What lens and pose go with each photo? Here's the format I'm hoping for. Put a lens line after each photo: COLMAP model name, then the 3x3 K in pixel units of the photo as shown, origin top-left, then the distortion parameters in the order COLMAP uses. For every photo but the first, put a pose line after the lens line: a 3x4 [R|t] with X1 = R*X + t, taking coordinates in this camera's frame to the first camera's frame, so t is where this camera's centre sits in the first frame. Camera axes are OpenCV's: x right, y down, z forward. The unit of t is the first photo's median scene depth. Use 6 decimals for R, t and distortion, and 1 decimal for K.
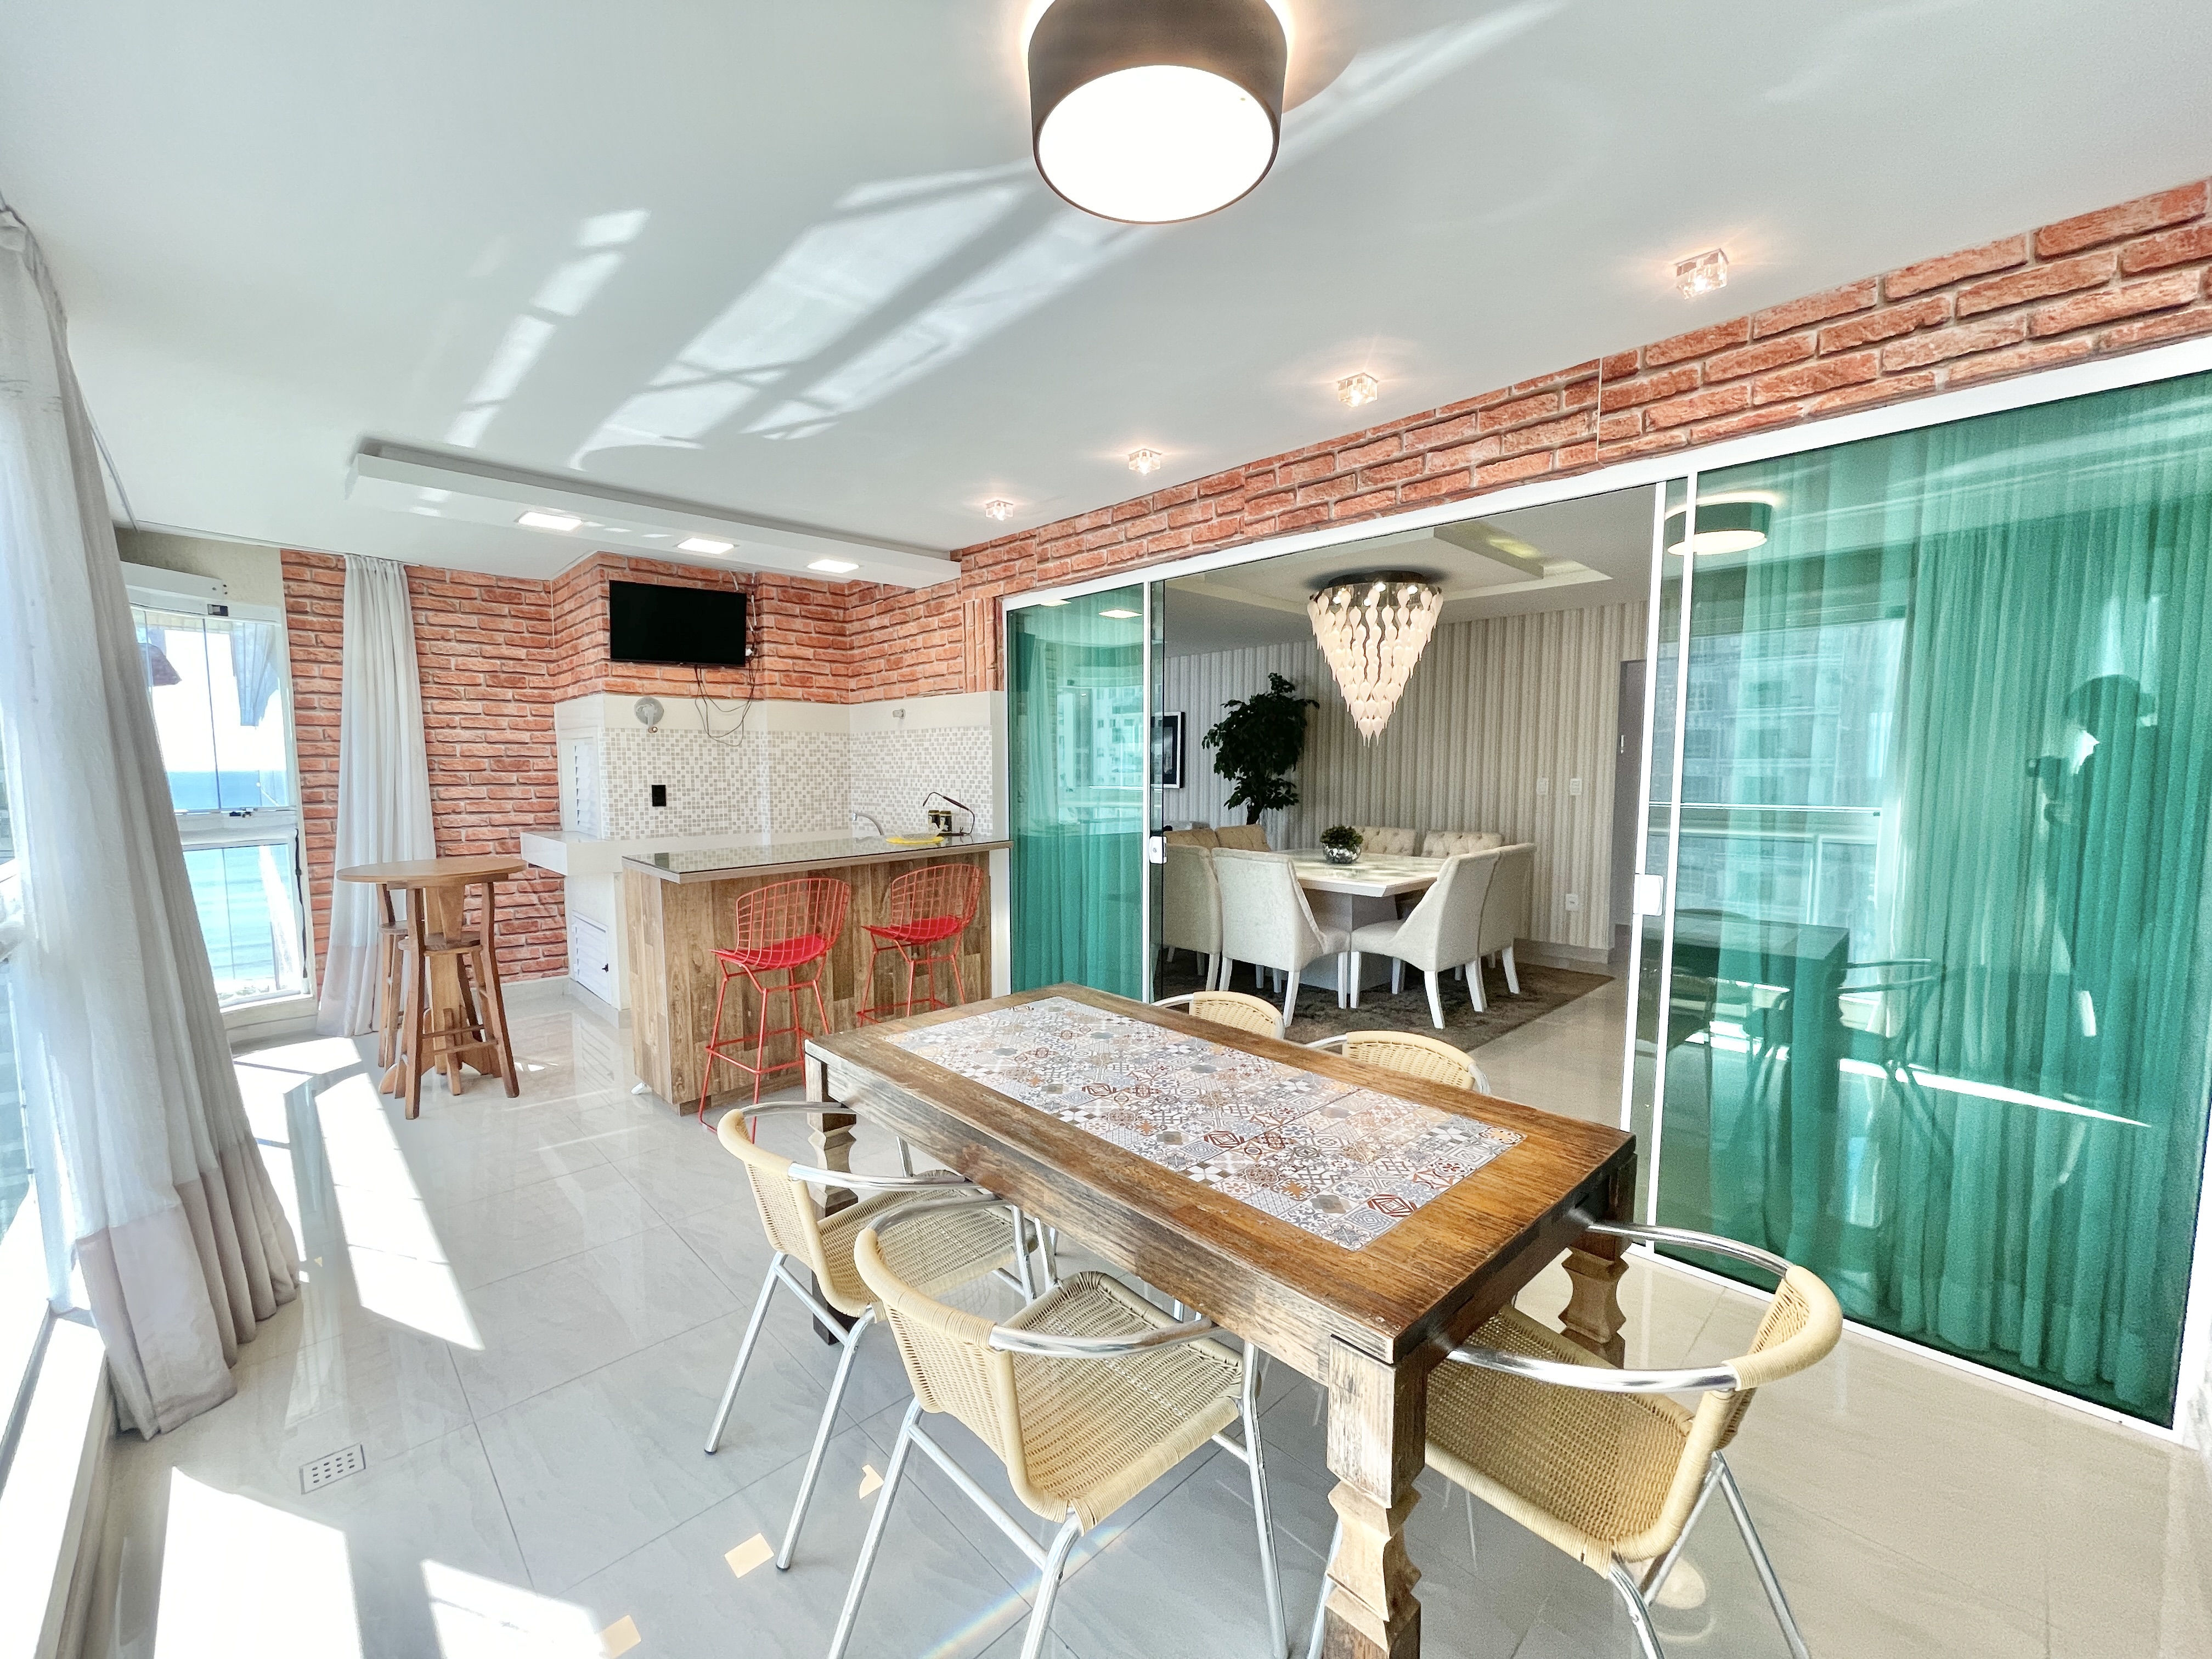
lens RADIAL K [[894.5, 0, 1096.4], [0, 894.5, 836.1], [0, 0, 1]] dist [0.000800, 0.000339]
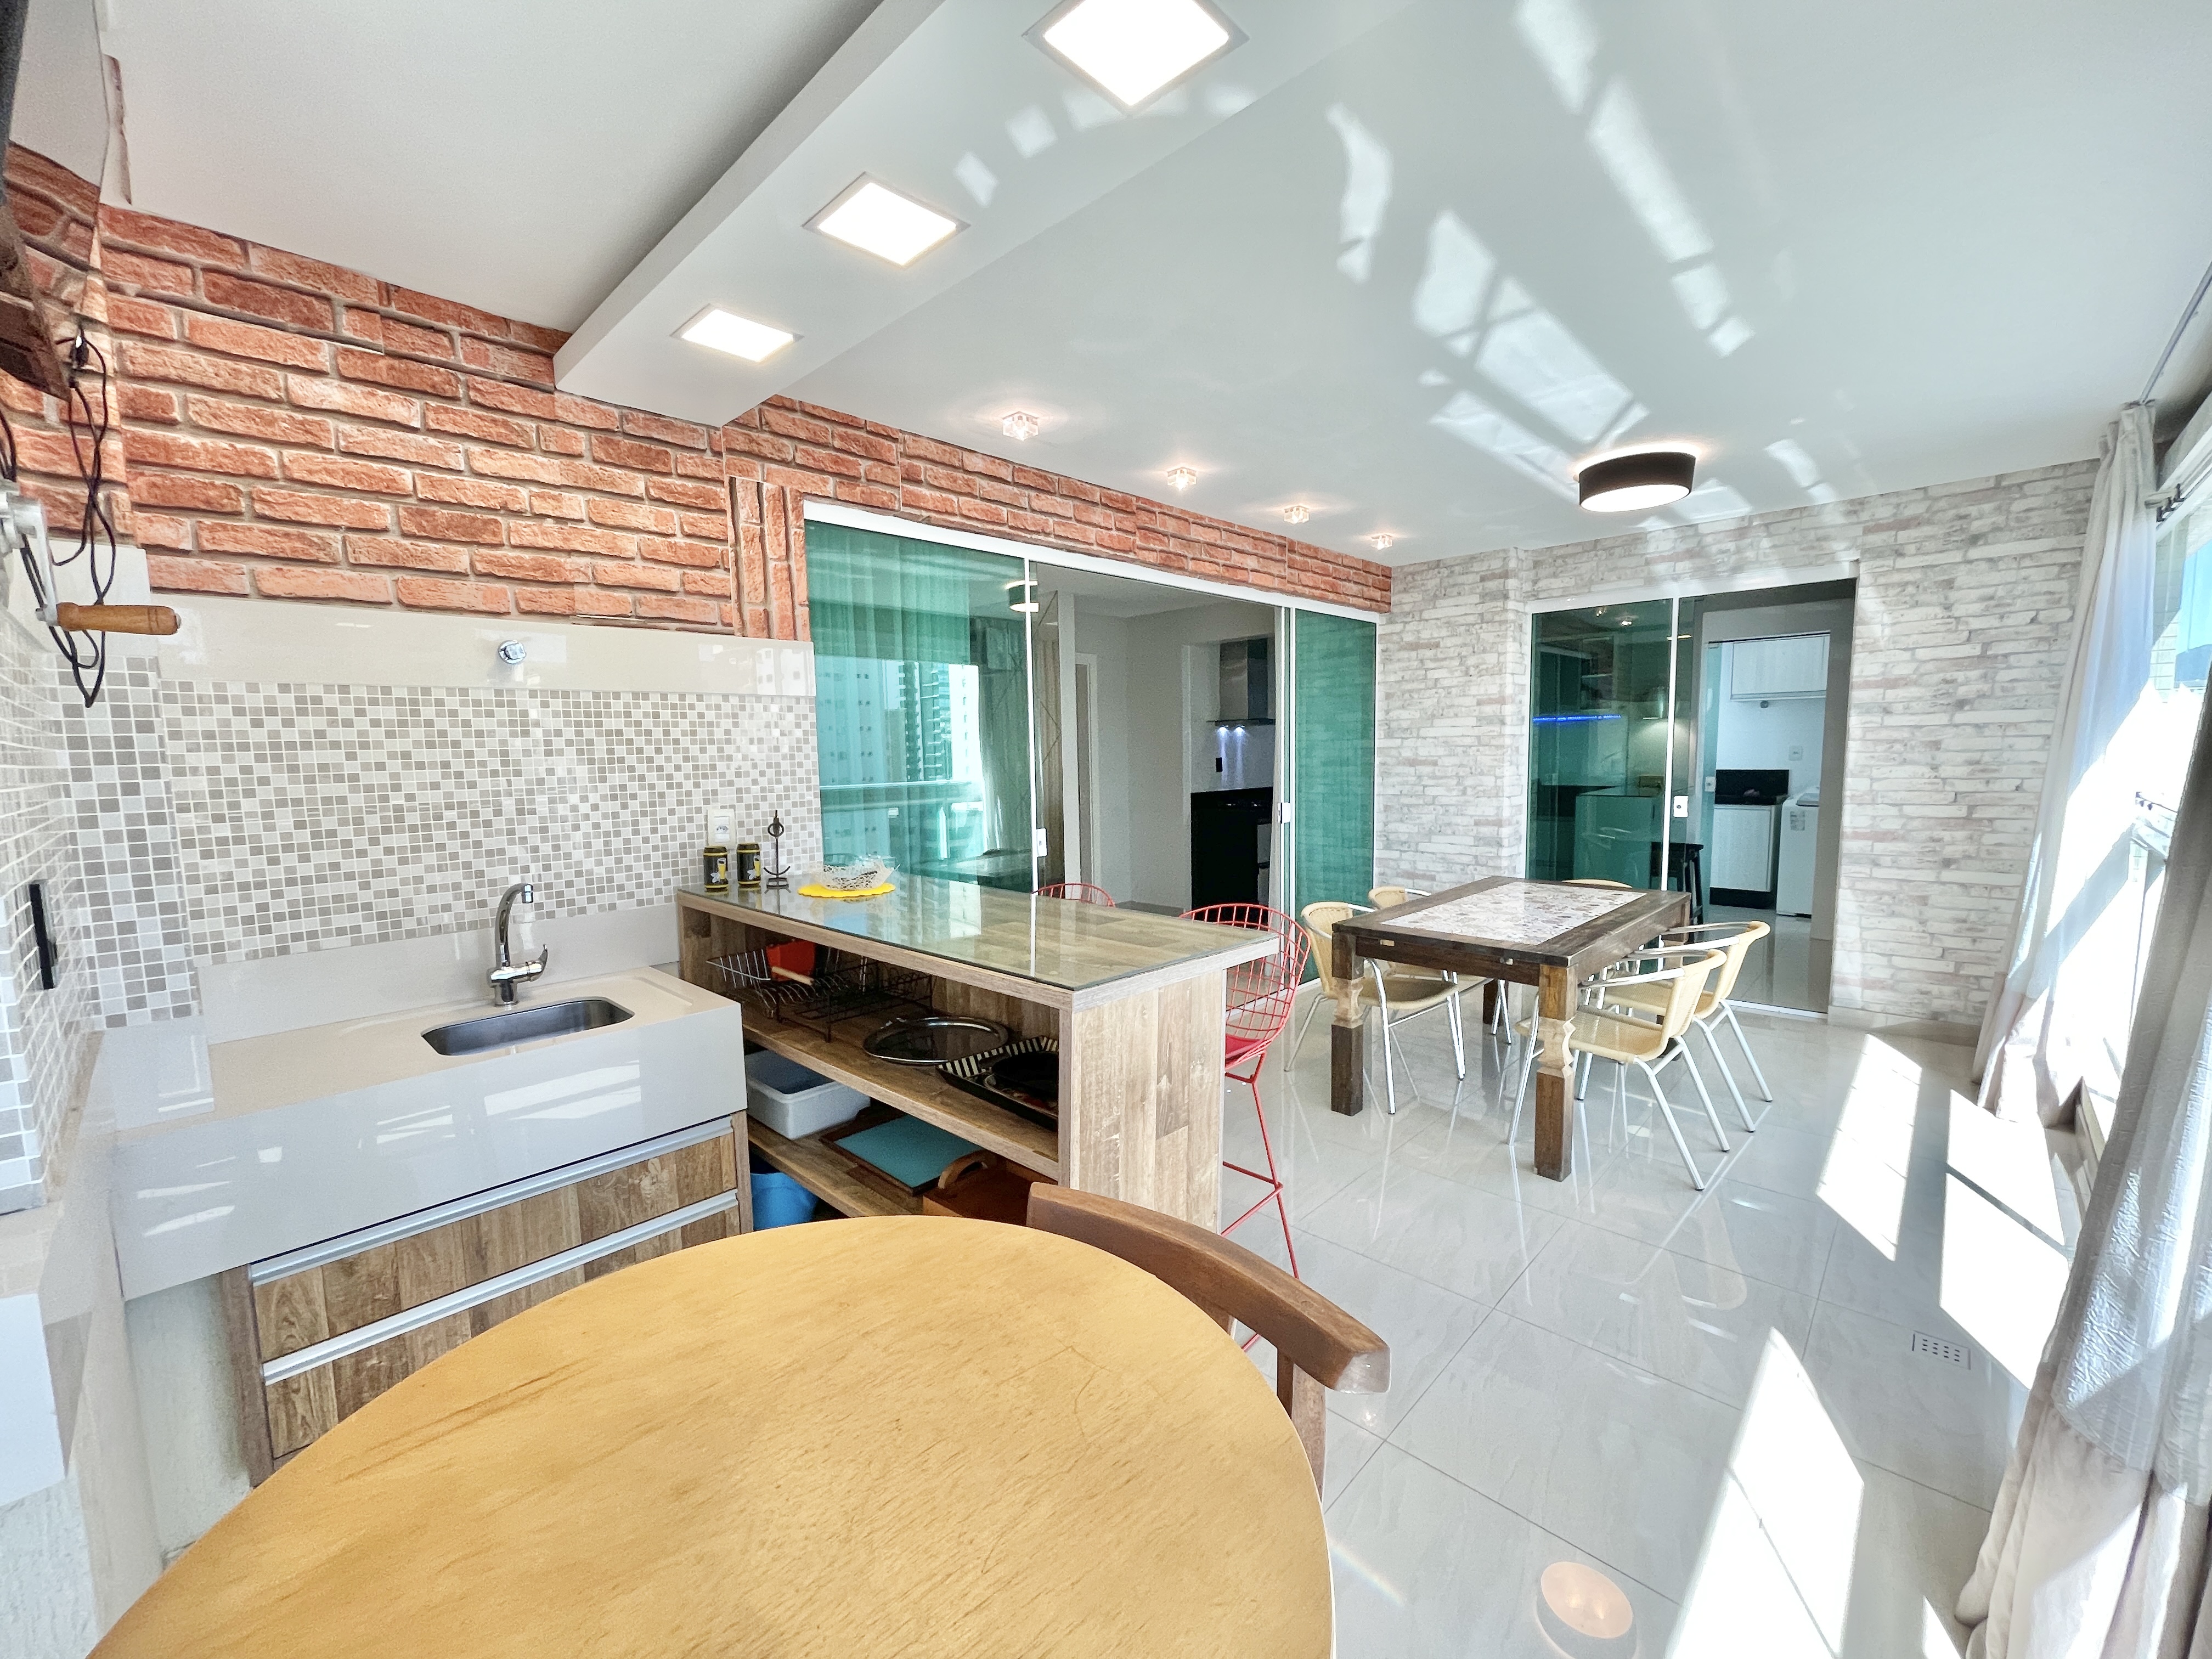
lens RADIAL K [[891.2, 0, 1097.1], [0, 891.2, 831.4], [0, 0, 1]] dist [-0.003462, -0.000255]
pose [[-0.039708, -0.094164, 0.994764, -0.706909], [0.098903, 0.990290, 0.097689, -0.065577], [-0.994304, 0.102265, -0.030009, 0.767271]]
